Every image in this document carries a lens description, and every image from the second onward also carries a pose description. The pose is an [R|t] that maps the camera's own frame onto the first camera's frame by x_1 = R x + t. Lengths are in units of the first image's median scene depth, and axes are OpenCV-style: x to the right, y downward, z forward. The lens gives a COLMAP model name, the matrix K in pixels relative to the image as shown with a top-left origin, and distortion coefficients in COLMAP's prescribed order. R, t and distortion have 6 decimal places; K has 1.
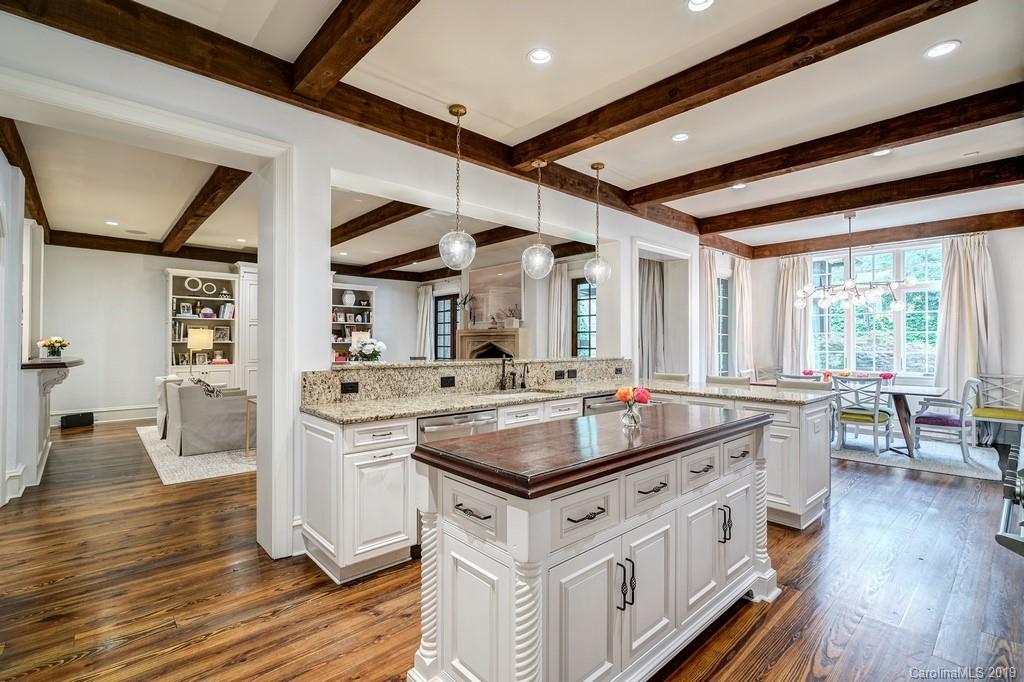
lens RADIAL K [[462.9, 0, 511.3], [0, 462.9, 327.2], [0, 0, 1]] dist [0.055098, 0.000135]
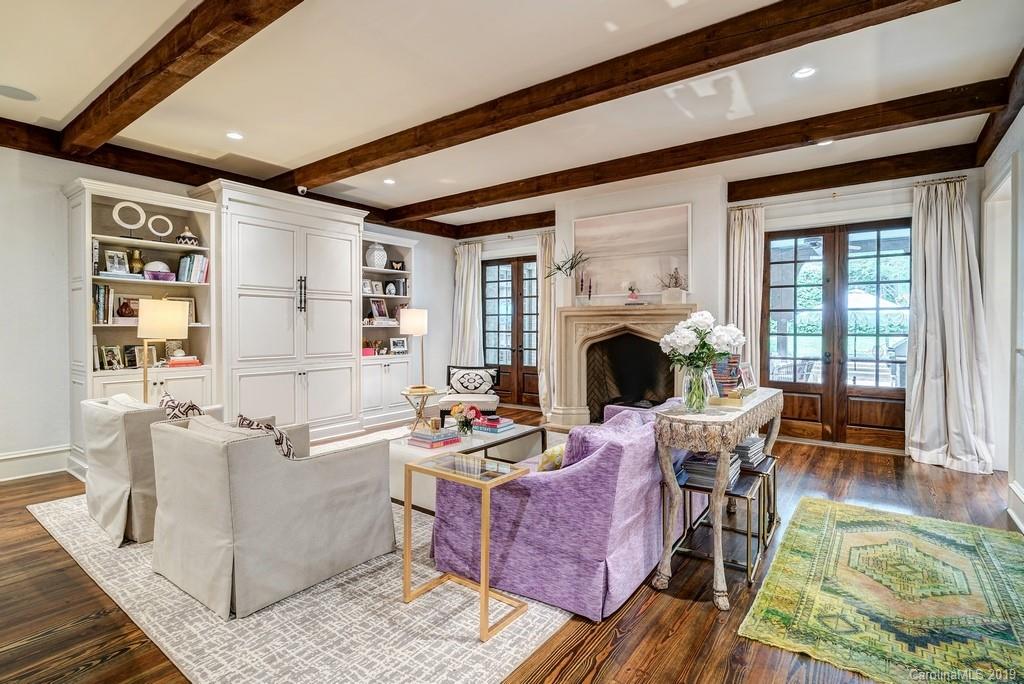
lens RADIAL K [[468.1, 0, 513.0], [0, 468.1, 320.8], [0, 0, 1]] dist [0.000331, -0.000157]
pose [[0.971948, -0.000430, 0.235195, -0.371258], [-0.004801, 0.999754, 0.021670, 0.012456], [-0.235147, -0.022191, 0.971707, 0.384498]]
